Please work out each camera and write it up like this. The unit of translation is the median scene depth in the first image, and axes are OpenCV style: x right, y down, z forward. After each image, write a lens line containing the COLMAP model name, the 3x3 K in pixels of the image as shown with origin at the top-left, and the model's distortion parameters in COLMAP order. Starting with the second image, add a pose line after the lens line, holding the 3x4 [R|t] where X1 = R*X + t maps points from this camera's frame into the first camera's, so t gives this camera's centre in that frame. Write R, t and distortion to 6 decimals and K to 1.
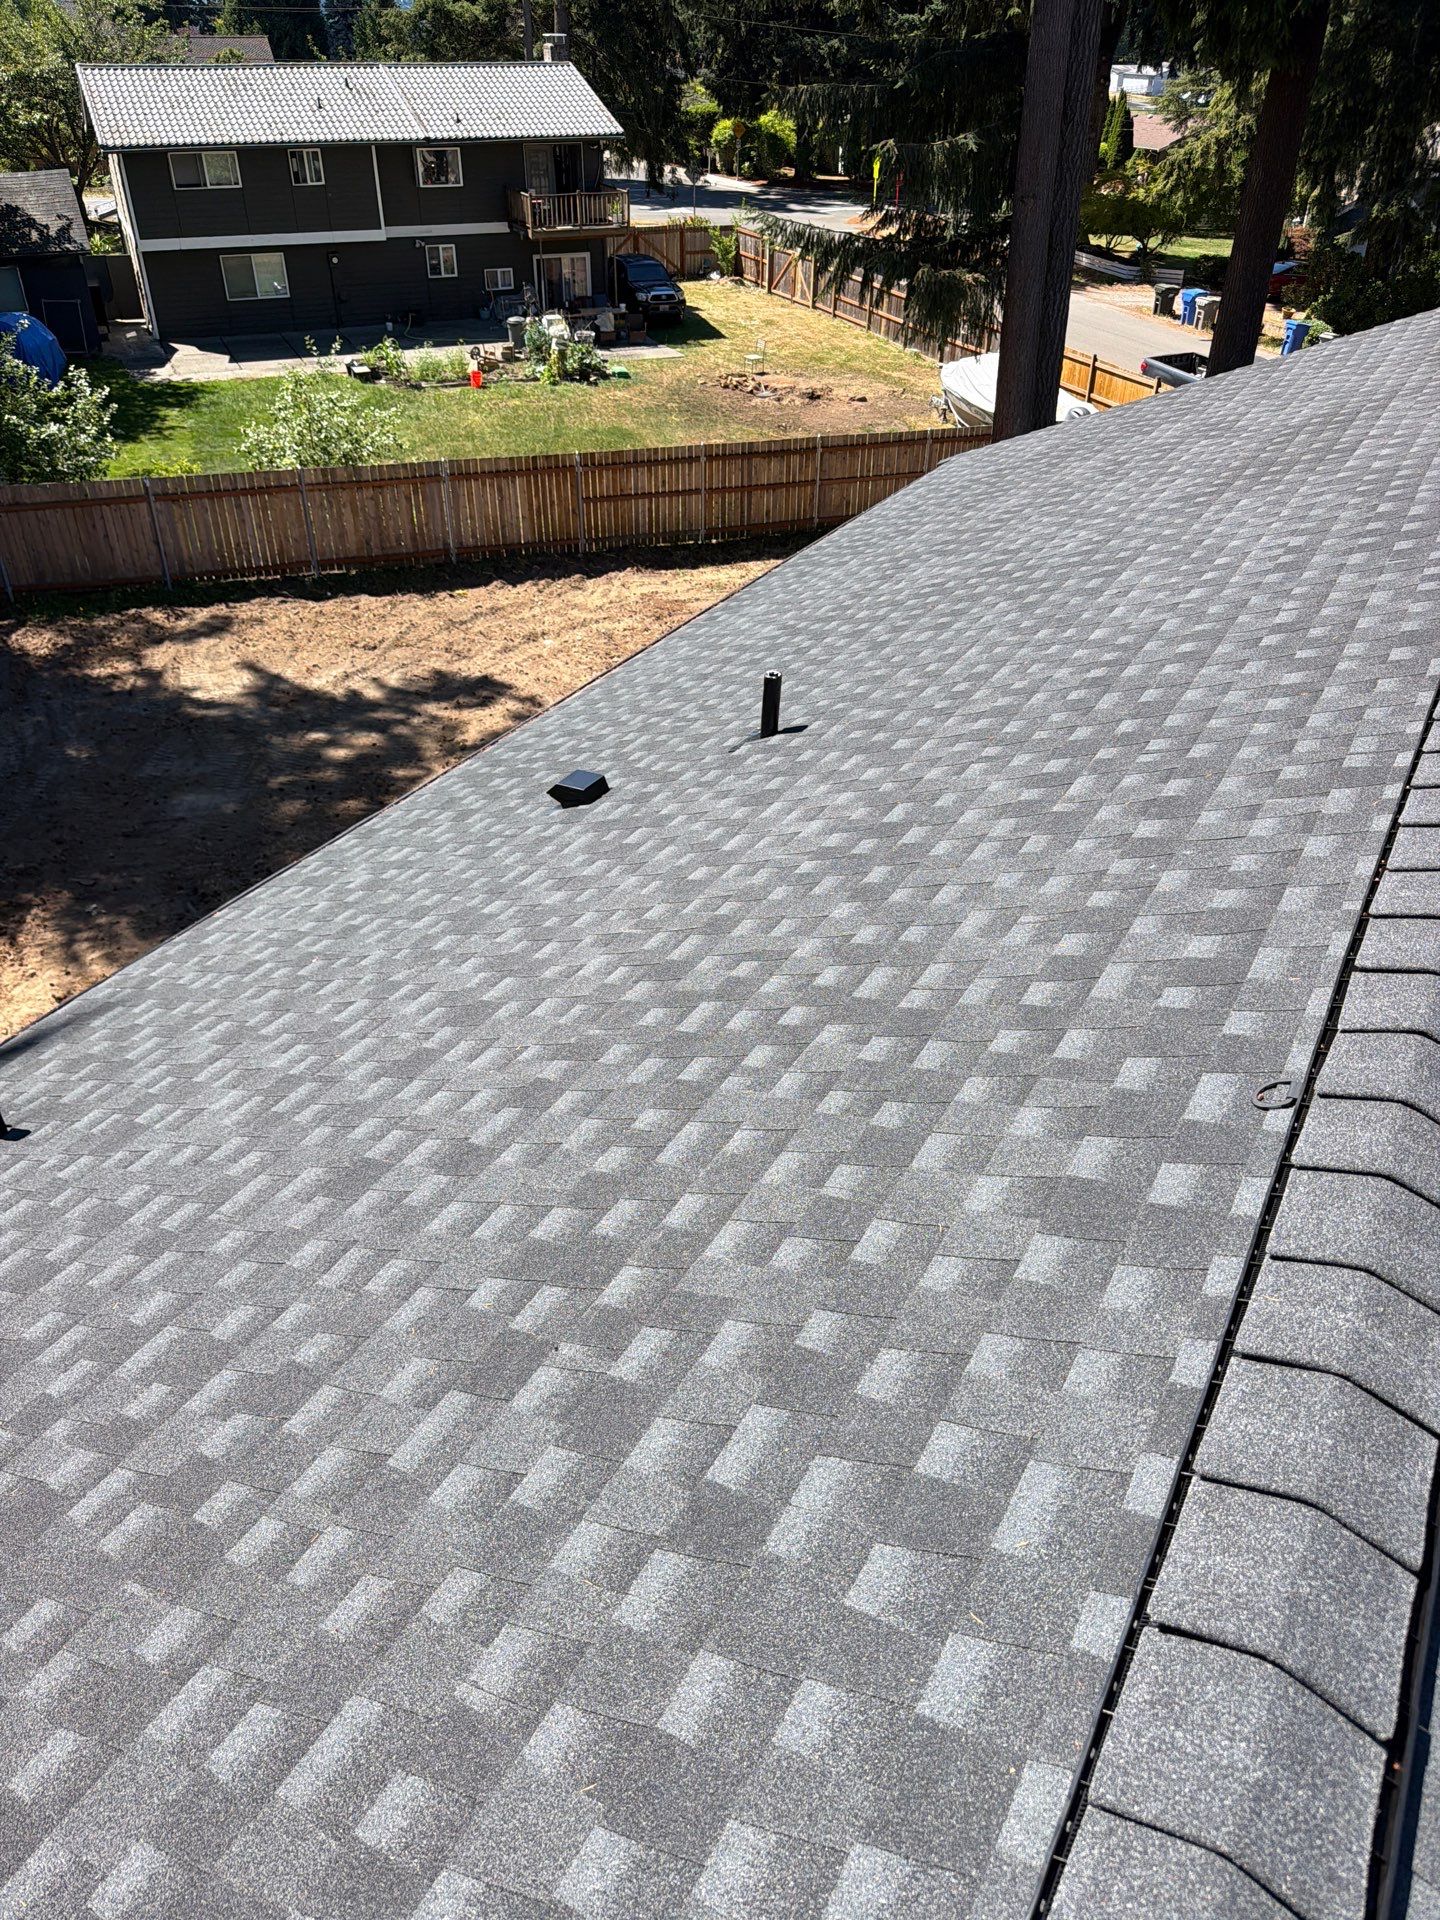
lens RADIAL K [[1333.4, 0, 731.2], [0, 1333.4, 965.5], [0, 0, 1]] dist [0.143898, -0.259247]
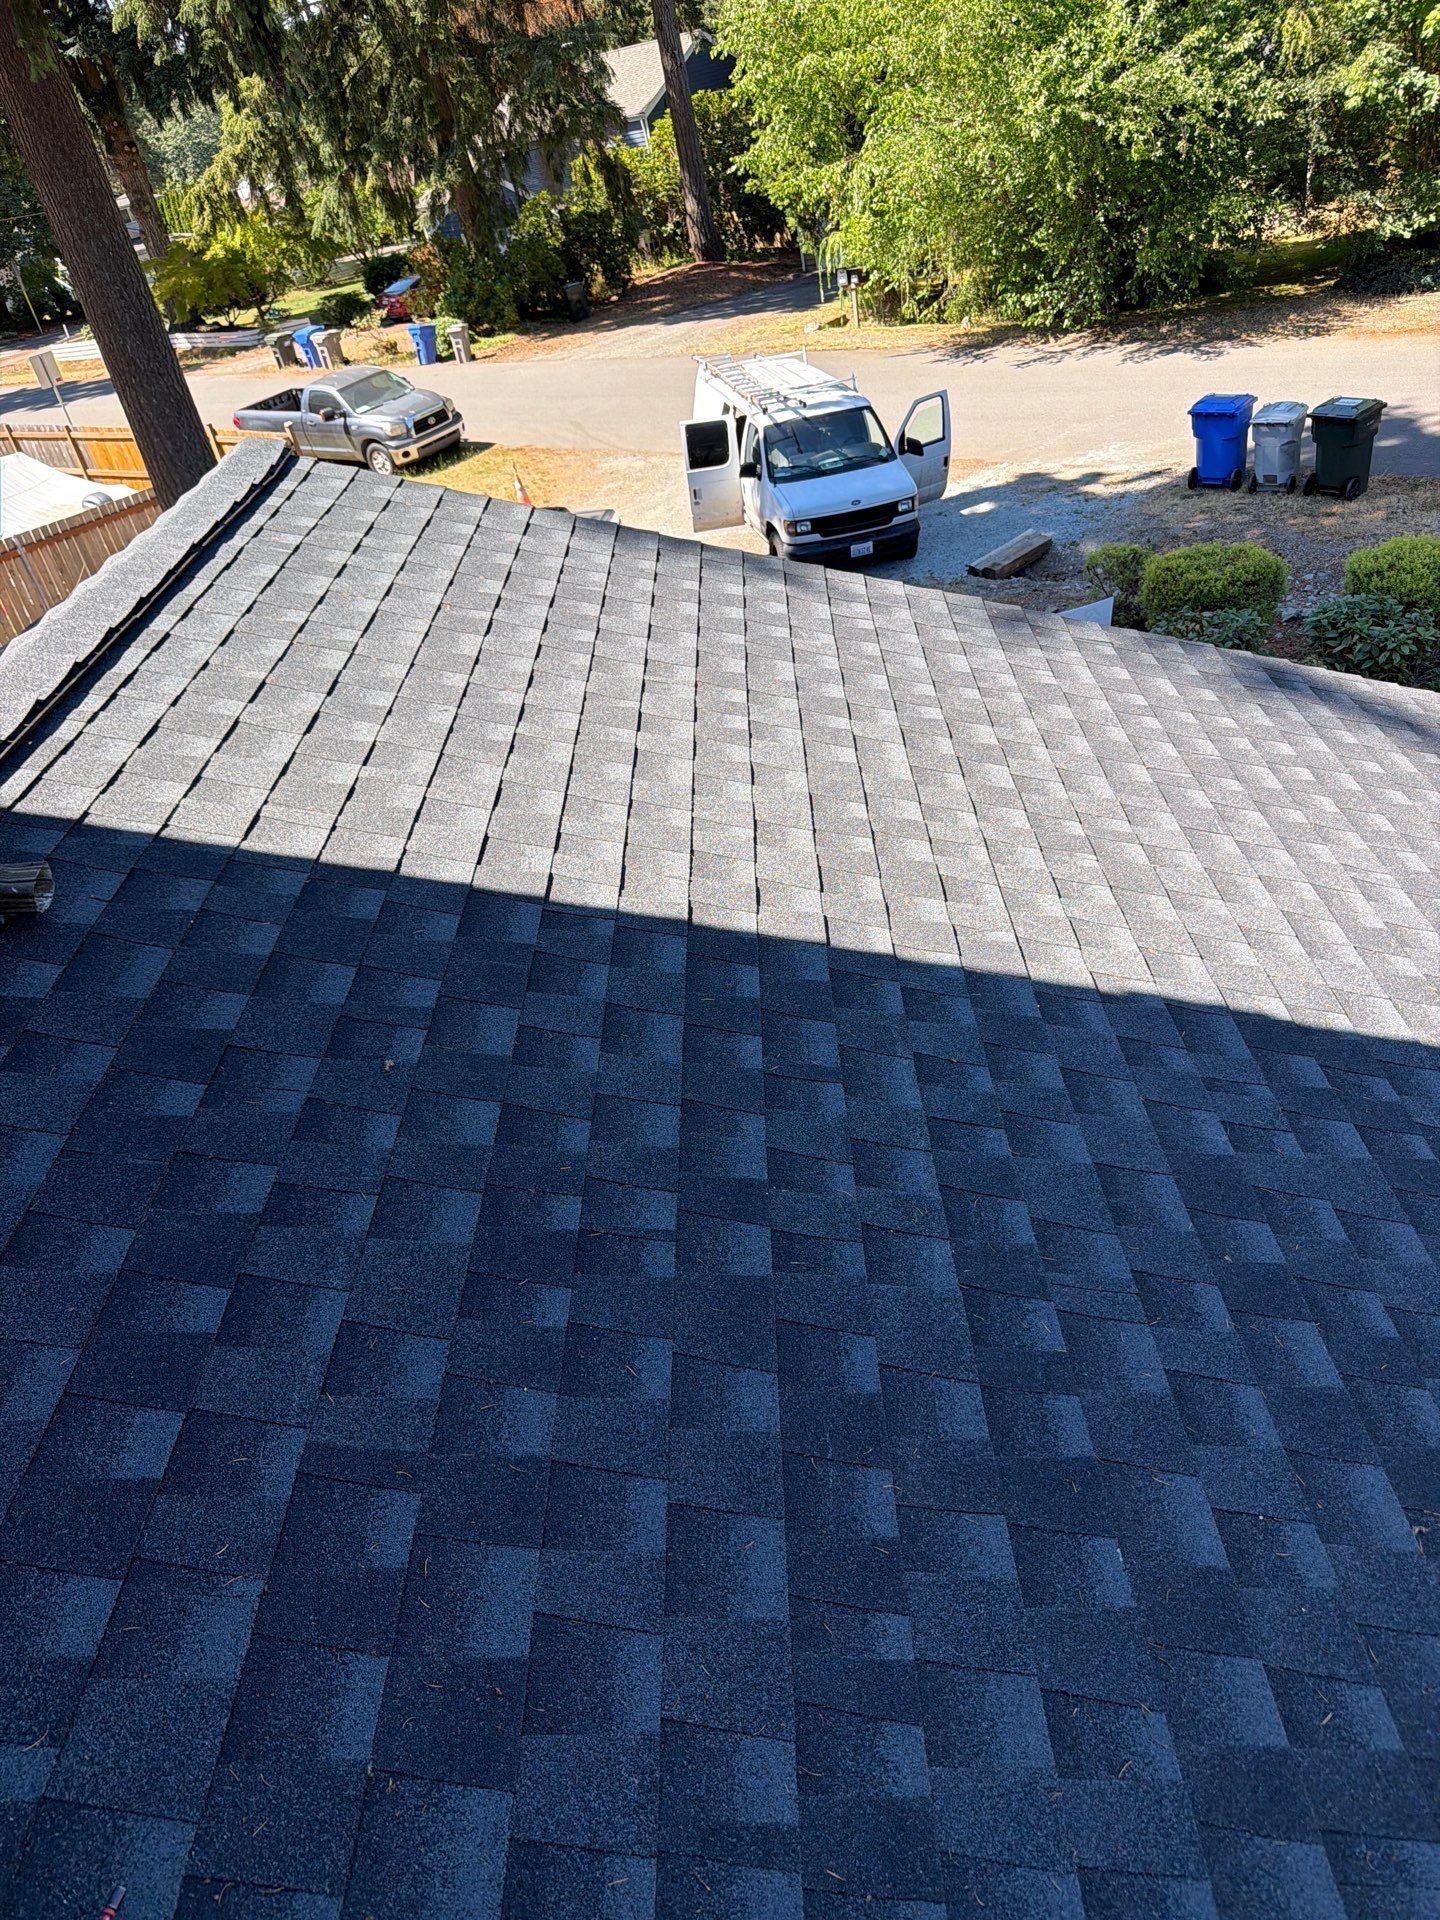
lens RADIAL K [[1373.5, 0, 684.7], [0, 1373.5, 960.9], [0, 0, 1]] dist [-0.006205, -0.002113]
pose [[0.860722, -0.417948, 0.290649, 1.077268], [0.436247, 0.899825, 0.002038, -0.290358], [-0.262385, 0.125040, 0.956828, 1.319687]]
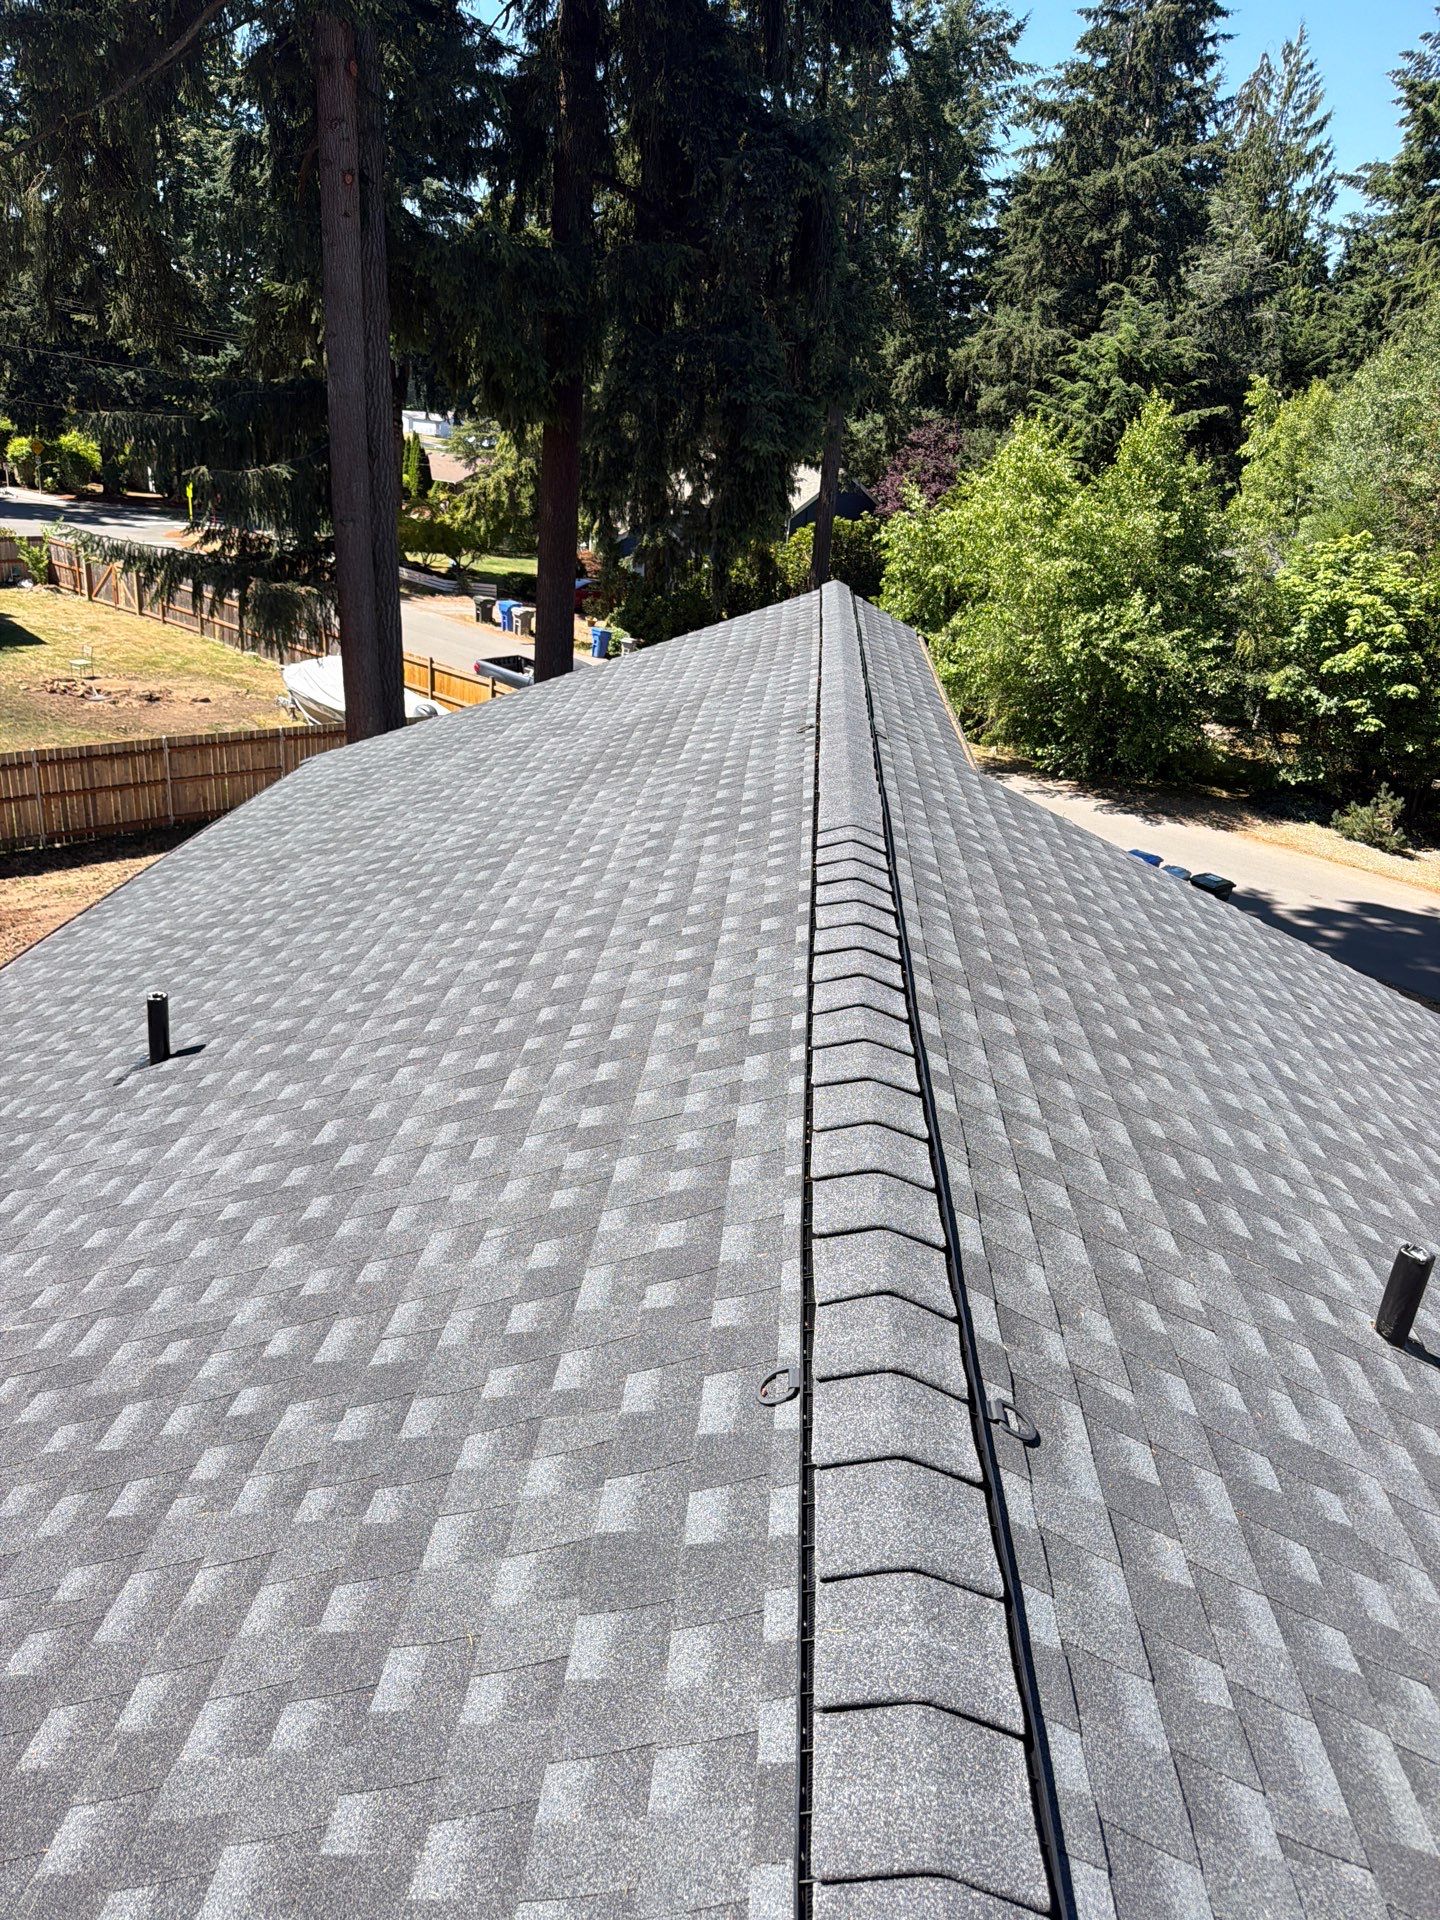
lens RADIAL K [[1335.1, 0, 708.7], [0, 1335.1, 975.2], [0, 0, 1]] dist [0.118547, -0.216661]
pose [[0.904633, -0.109738, 0.411821, -0.006847], [0.185452, 0.971362, -0.148539, -0.023887], [-0.383726, 0.210747, 0.899077, 0.027888]]
